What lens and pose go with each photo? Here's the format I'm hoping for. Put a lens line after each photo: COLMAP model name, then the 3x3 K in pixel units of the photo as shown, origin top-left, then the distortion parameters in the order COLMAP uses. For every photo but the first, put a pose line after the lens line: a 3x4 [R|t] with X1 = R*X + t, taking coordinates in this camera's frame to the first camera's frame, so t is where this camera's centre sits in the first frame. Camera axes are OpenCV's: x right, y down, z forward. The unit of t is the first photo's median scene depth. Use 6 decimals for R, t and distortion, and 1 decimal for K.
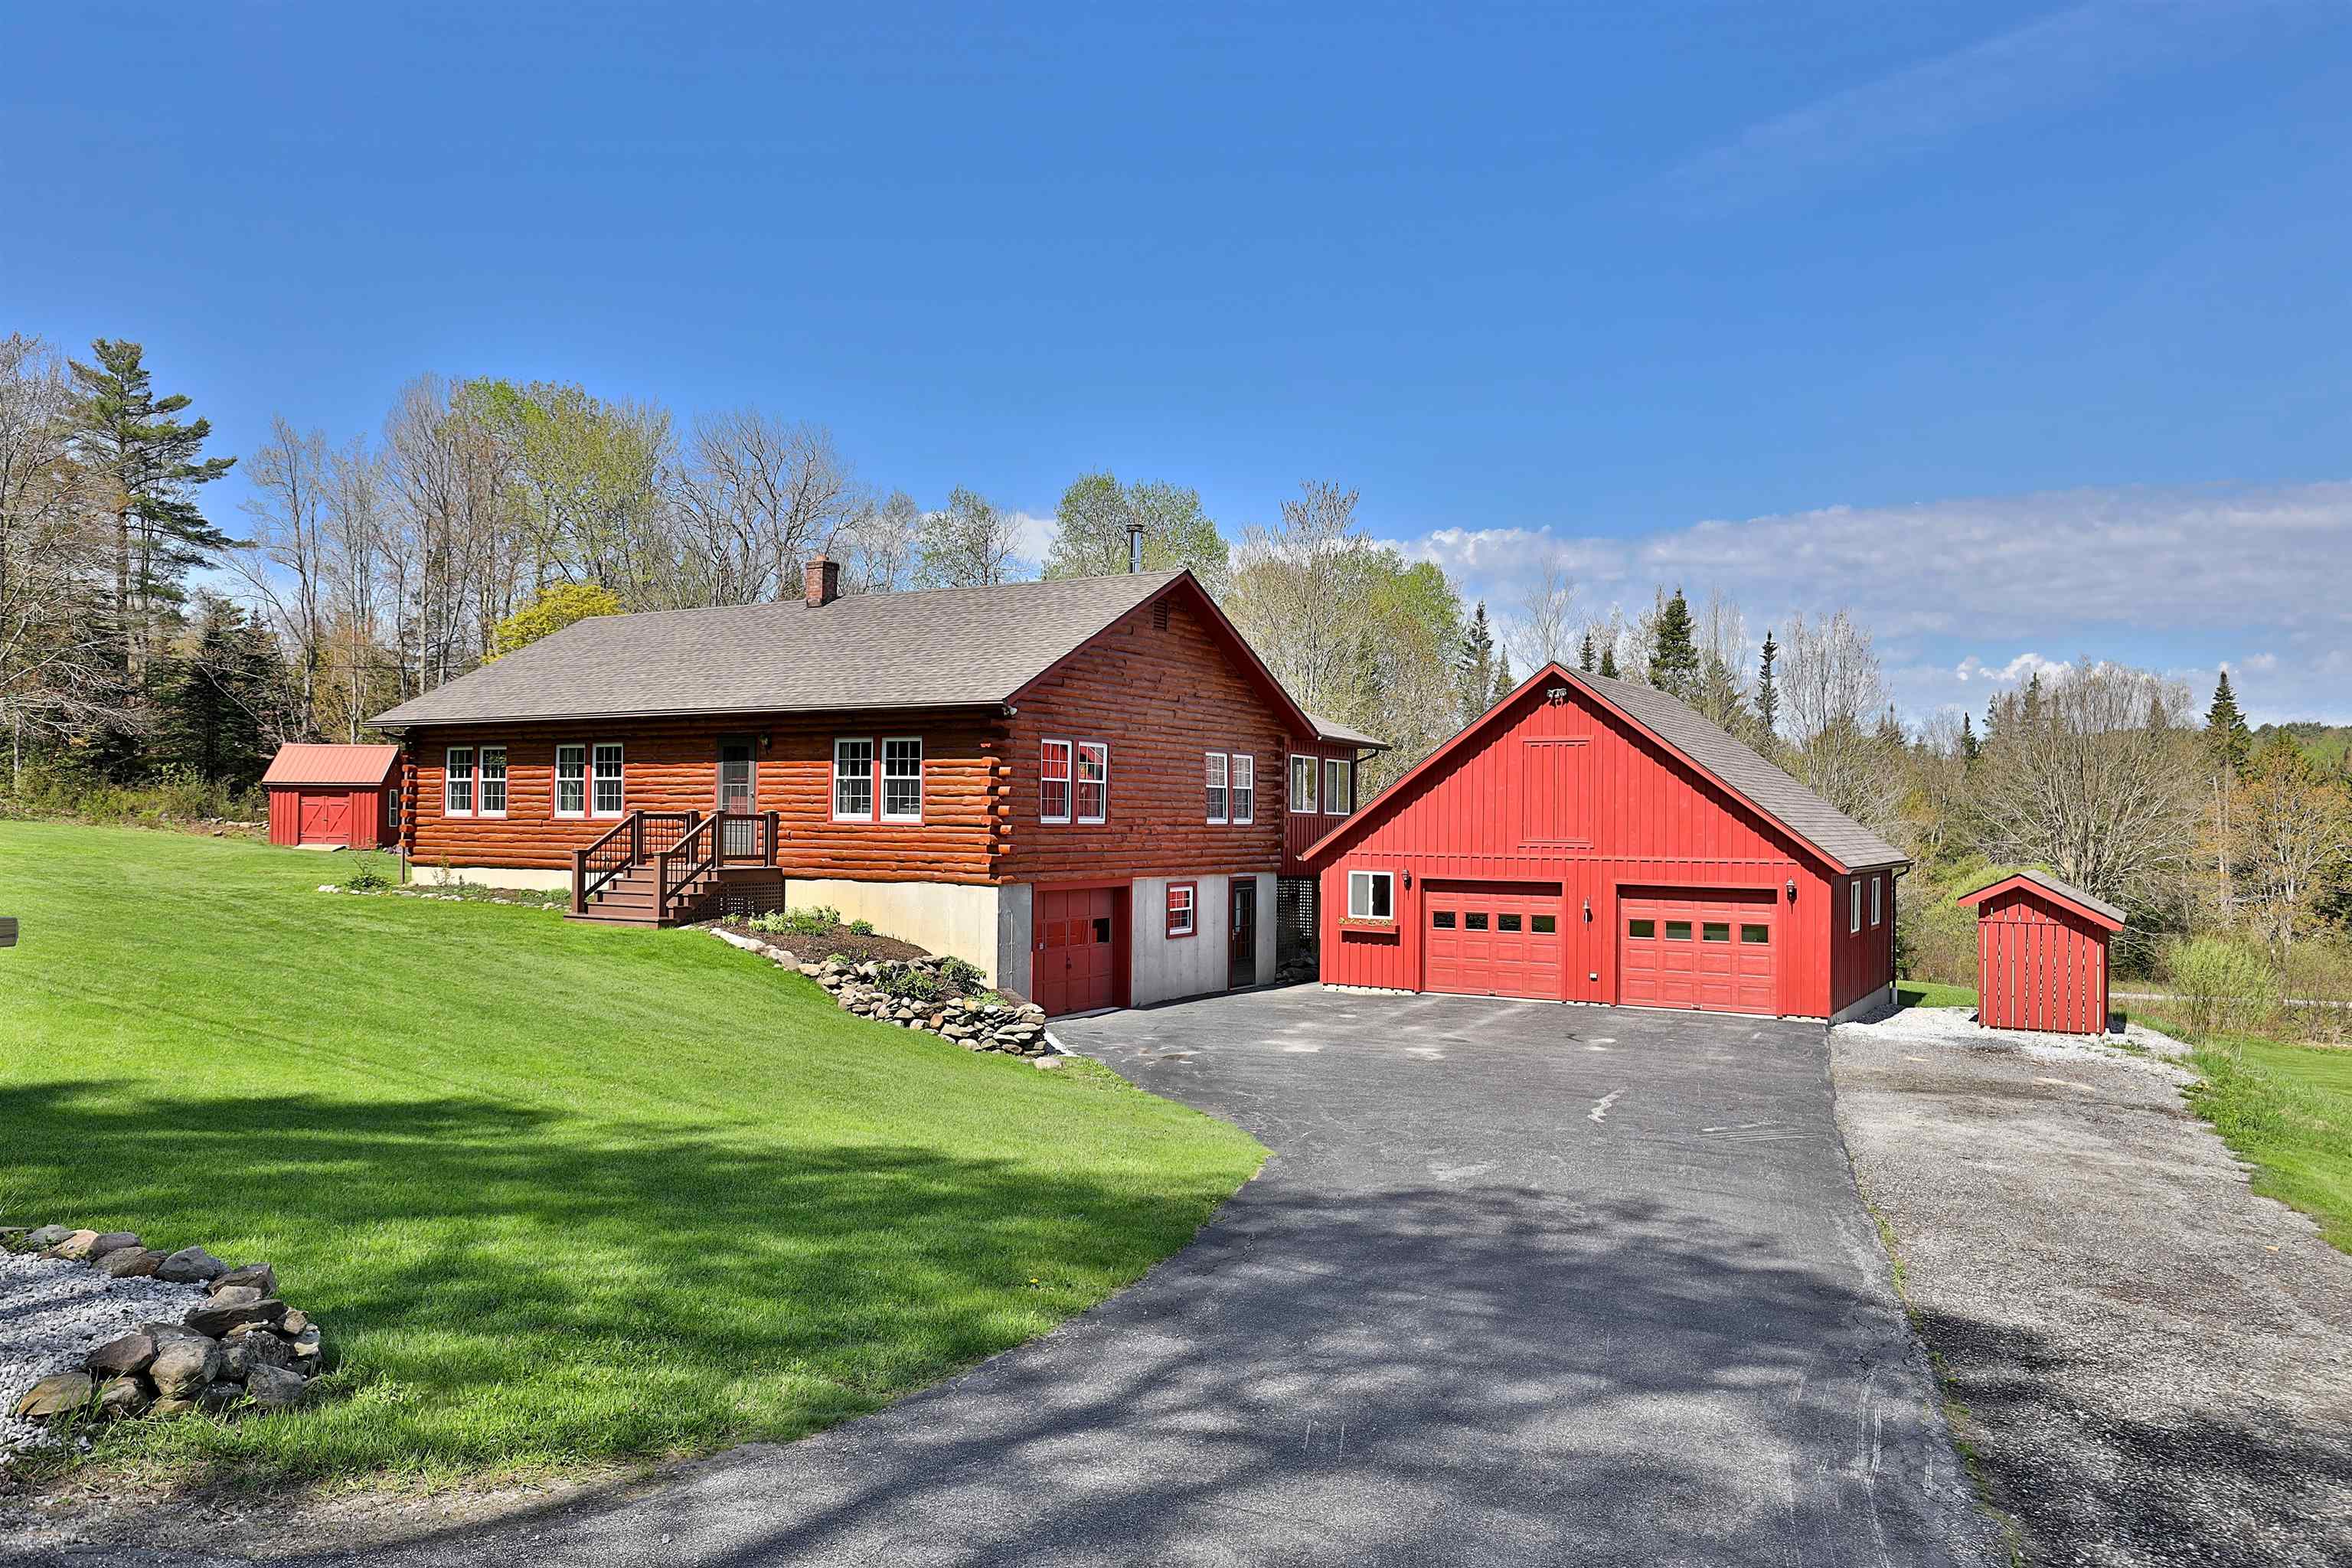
lens RADIAL K [[1609.5, 0, 1176.0], [0, 1609.5, 784.0], [0, 0, 1]] dist [-0.001473, 0.001159]
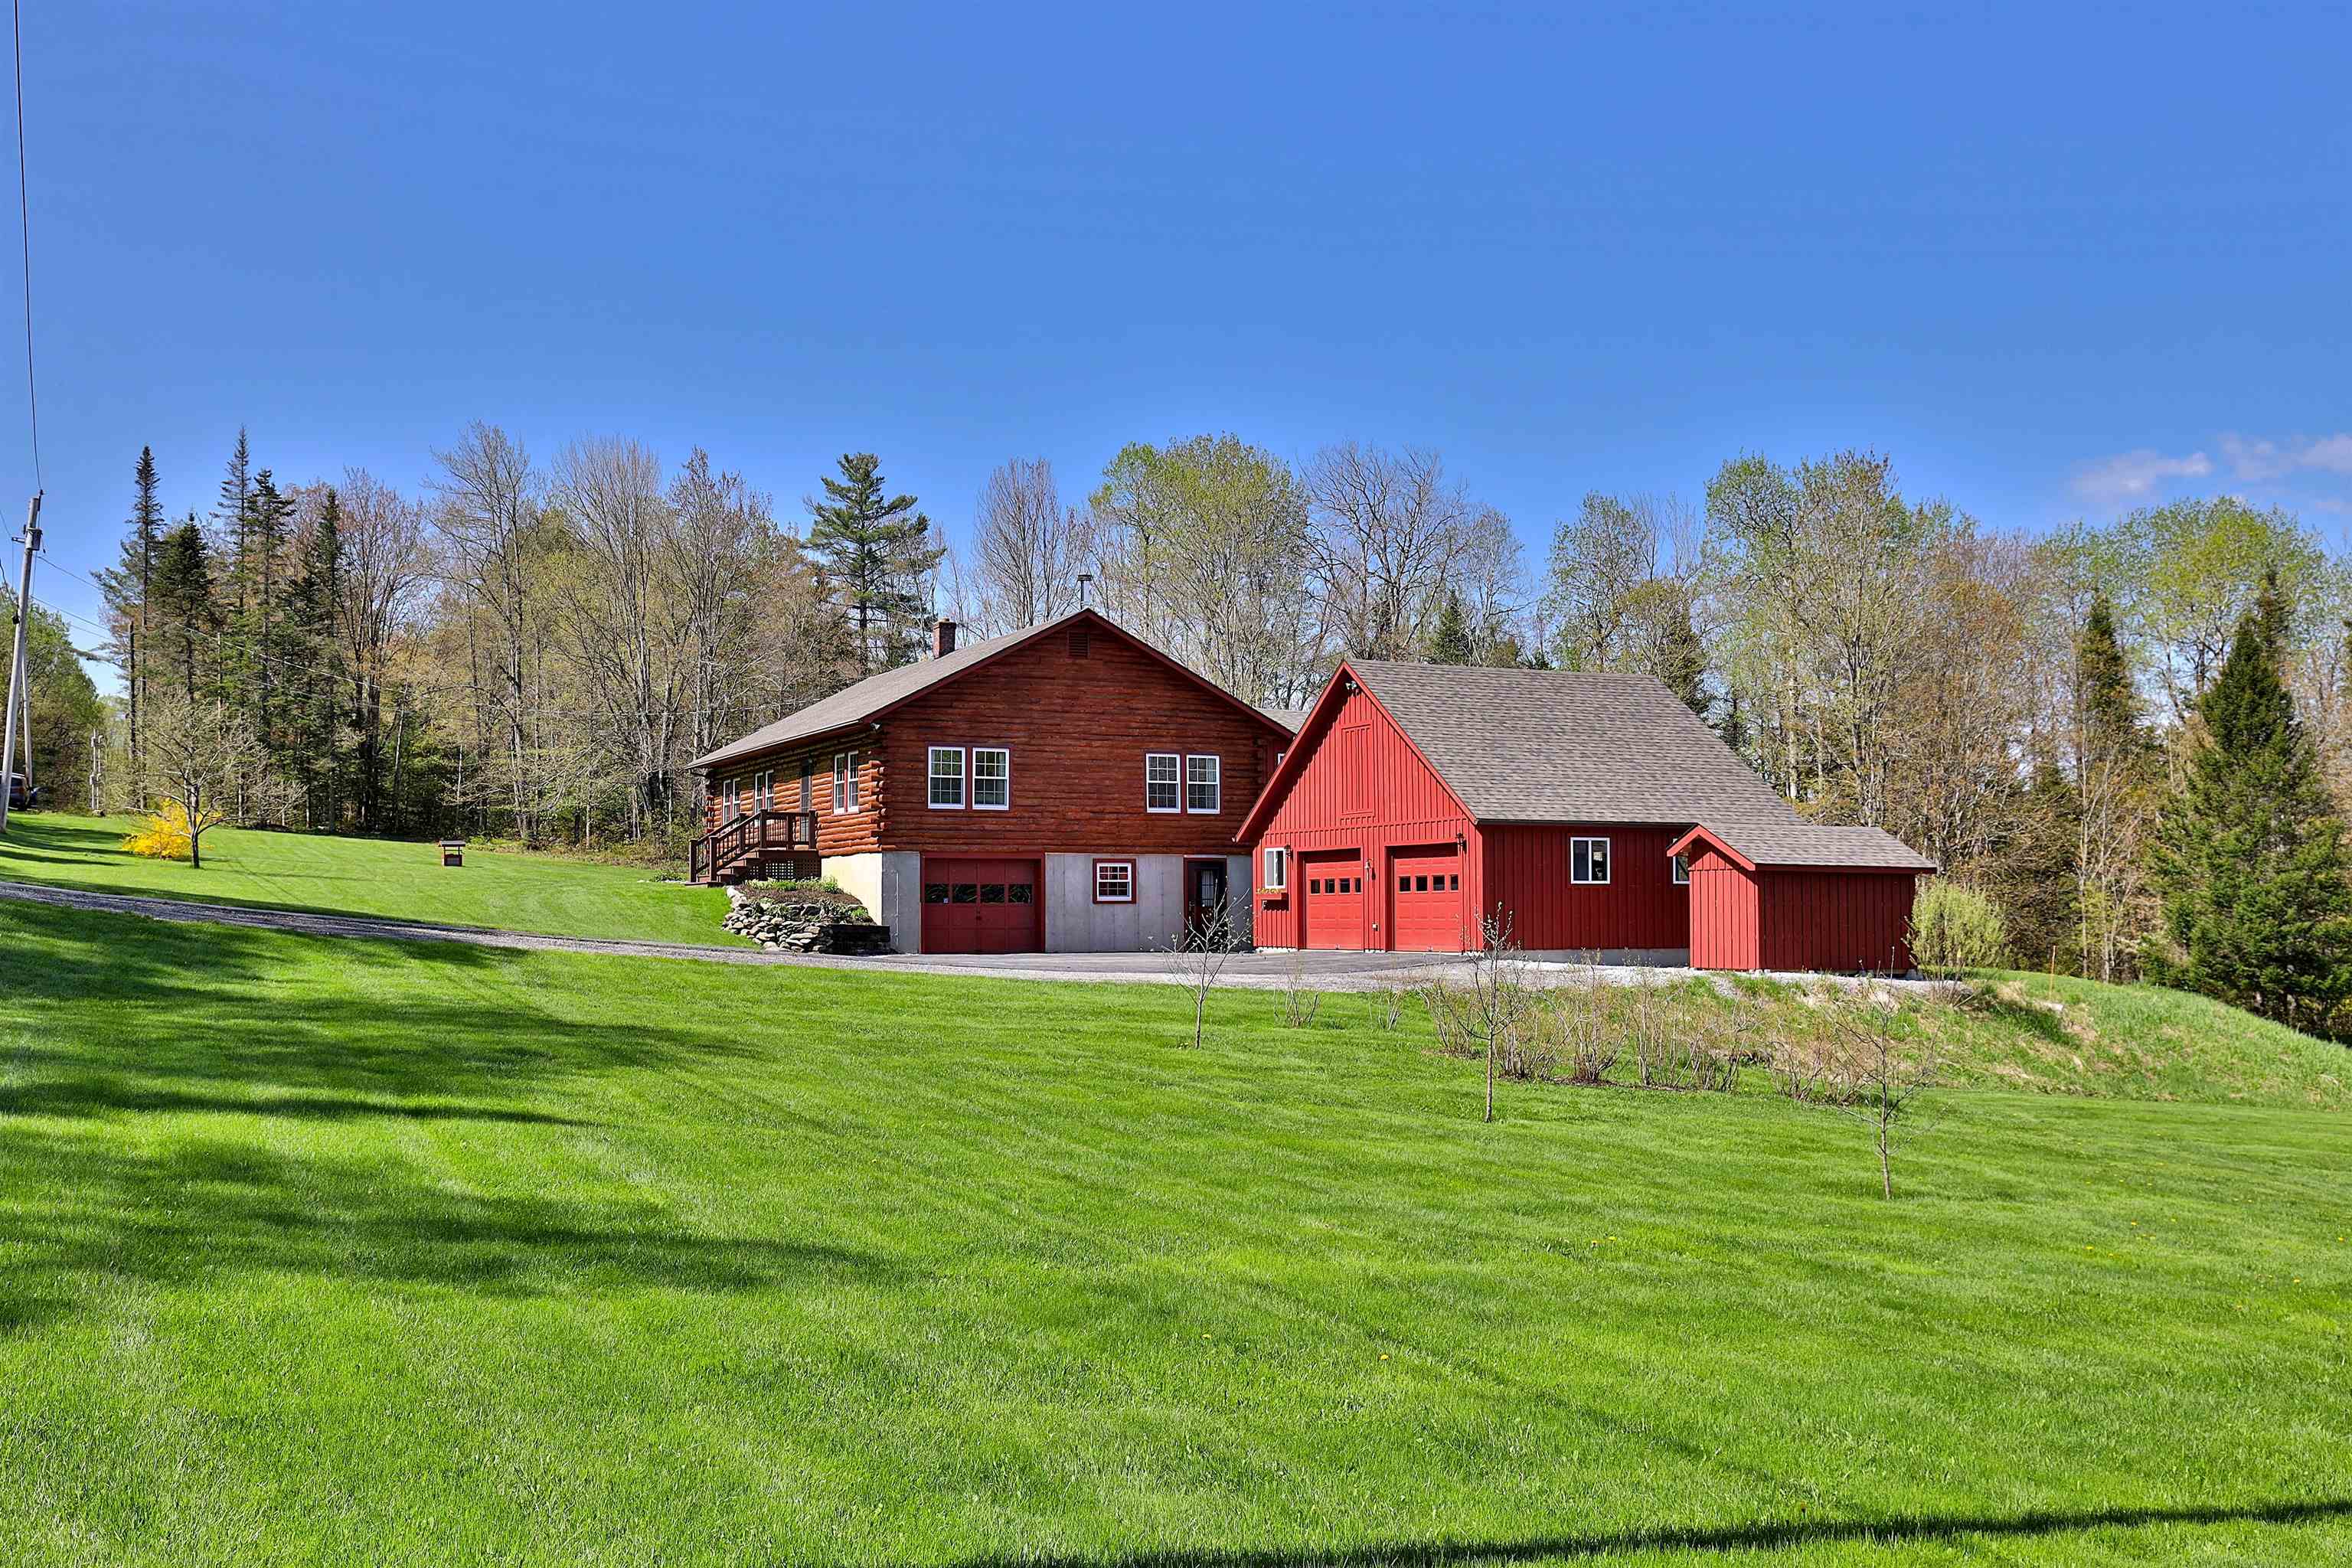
lens RADIAL K [[2166.8, 0, 1176.0], [0, 2166.8, 784.0], [0, 0, 1]] dist [0.003667, 0.000780]
pose [[0.837308, -0.046054, -0.544789, 0.978879], [0.023661, 0.998565, -0.048048, 0.086964], [0.546220, 0.027341, 0.837195, -0.379788]]
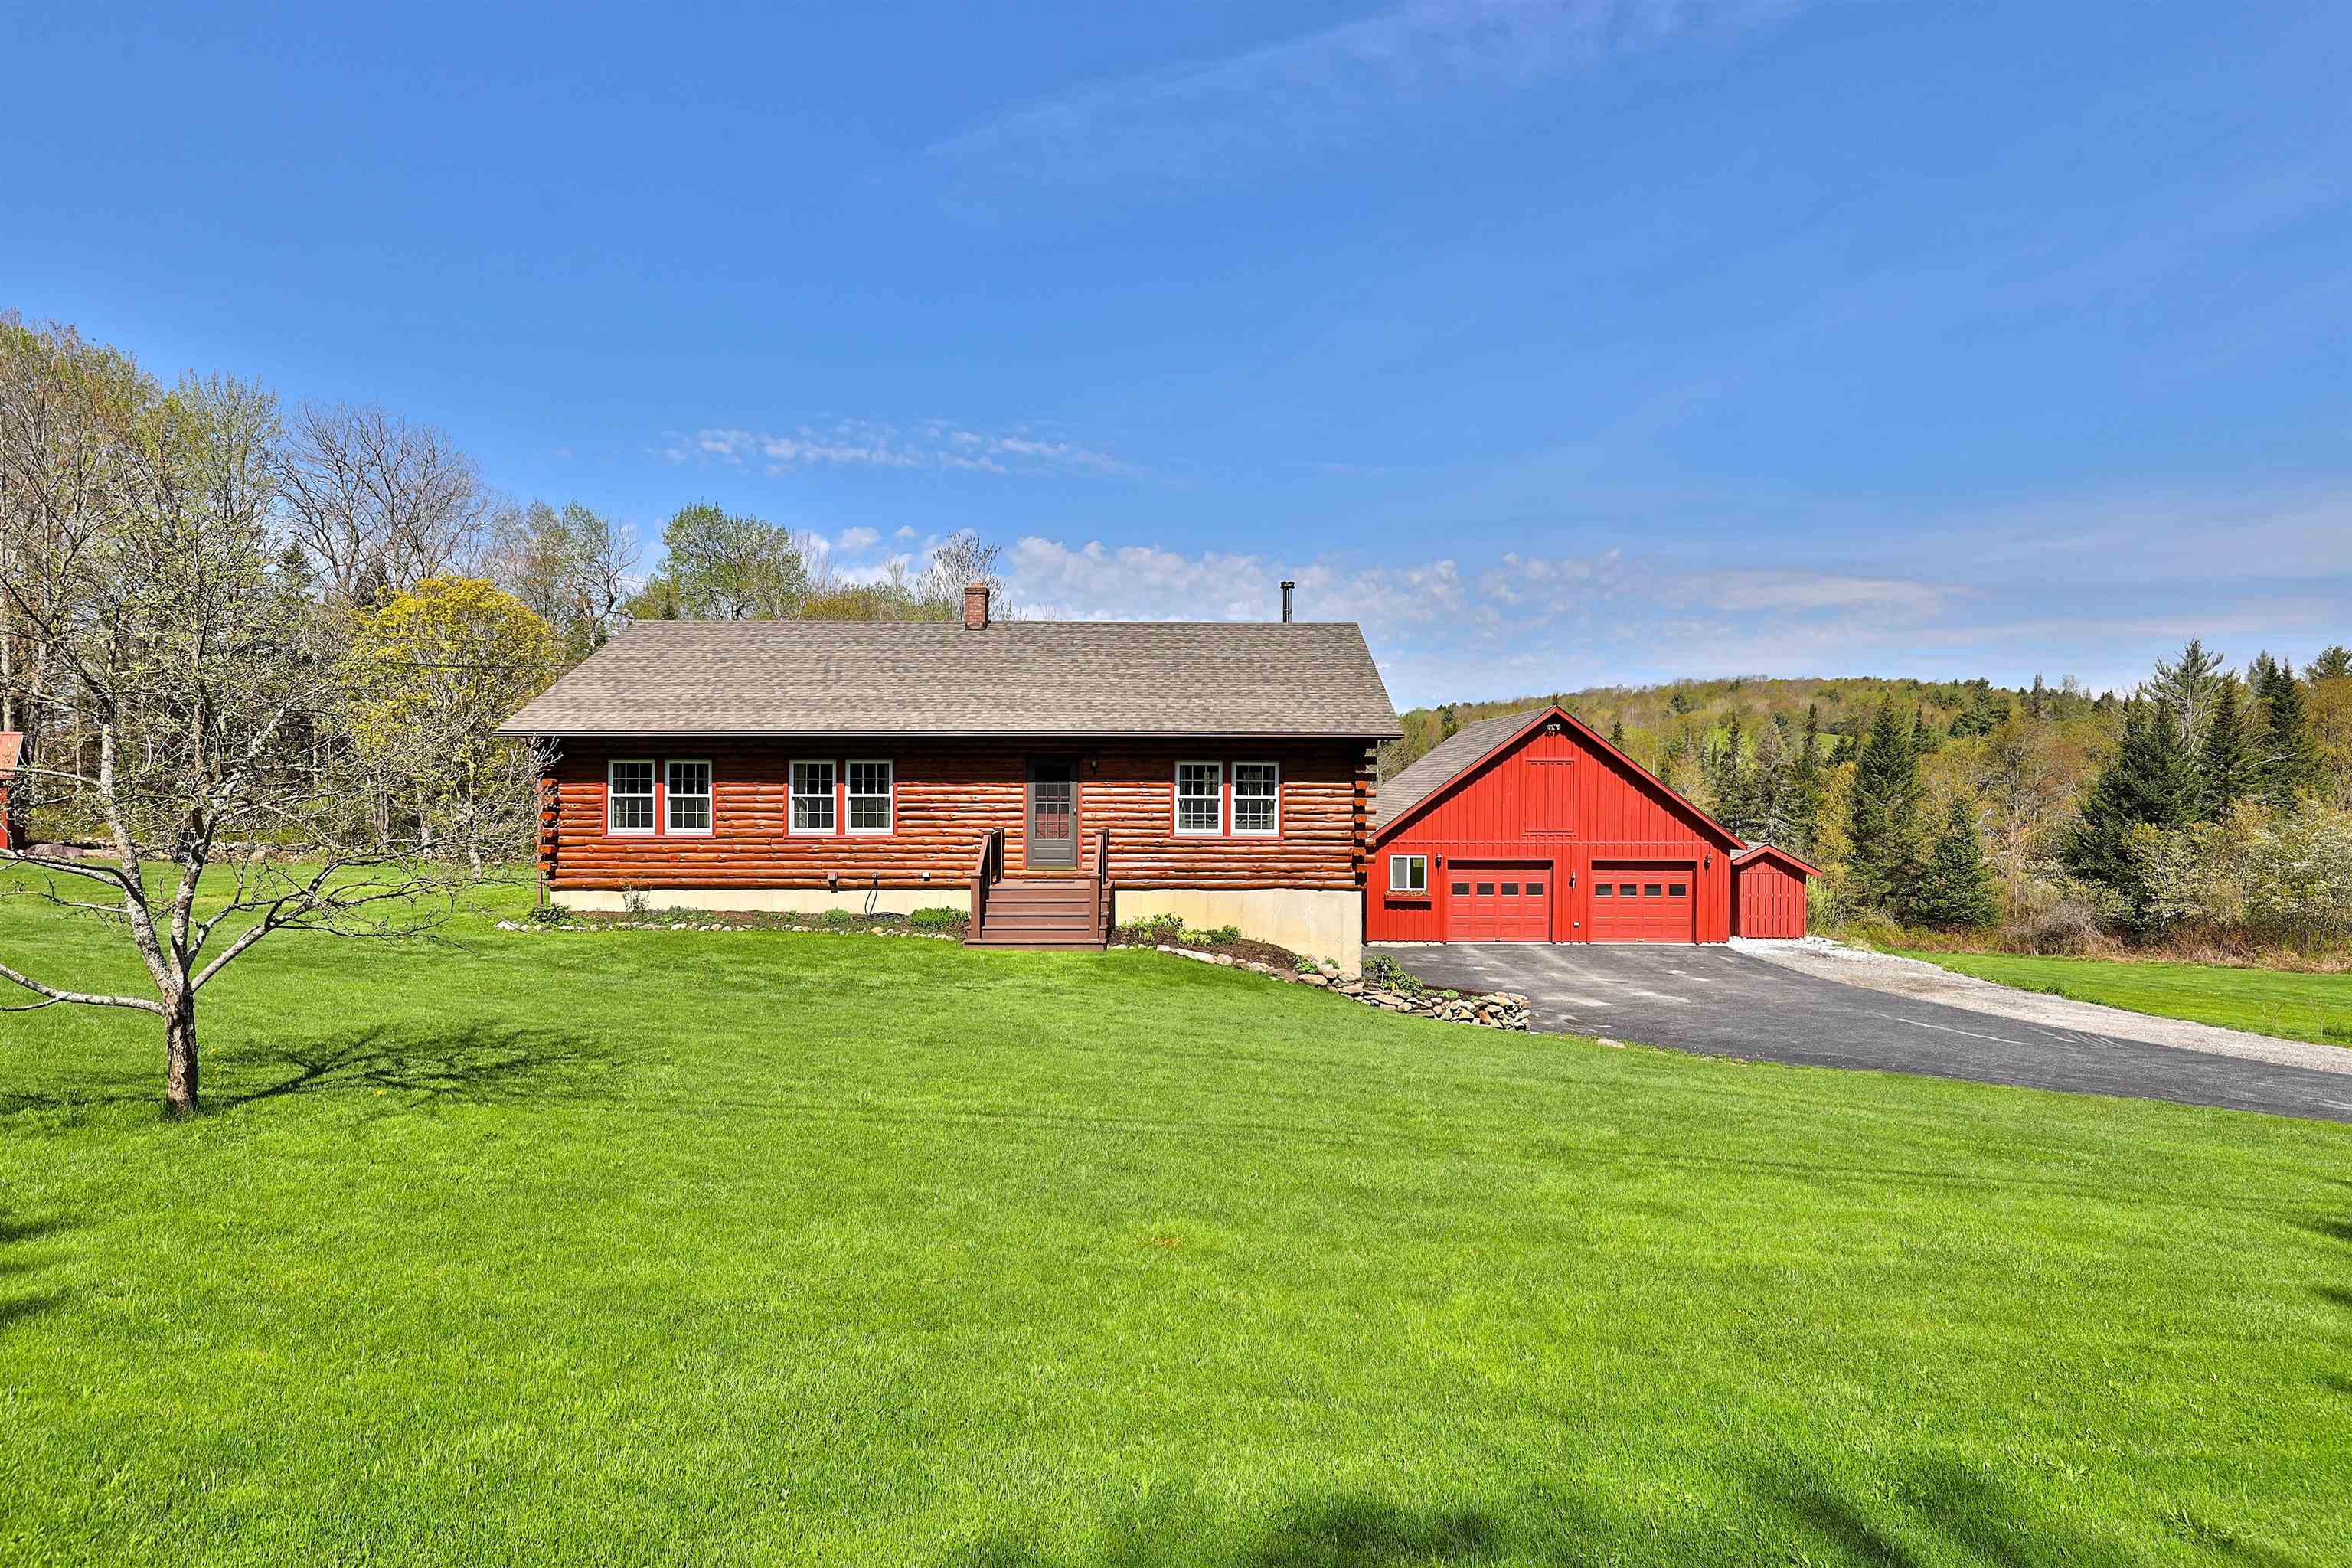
lens RADIAL K [[1110.8, 0, 1176.0], [0, 1110.8, 784.0], [0, 0, 1]] dist [-0.011970, -0.000155]
pose [[0.853012, -0.007956, 0.521830, -0.561273], [-0.007123, 0.999613, 0.026883, -0.030765], [-0.521842, -0.026649, 0.852626, 0.333360]]
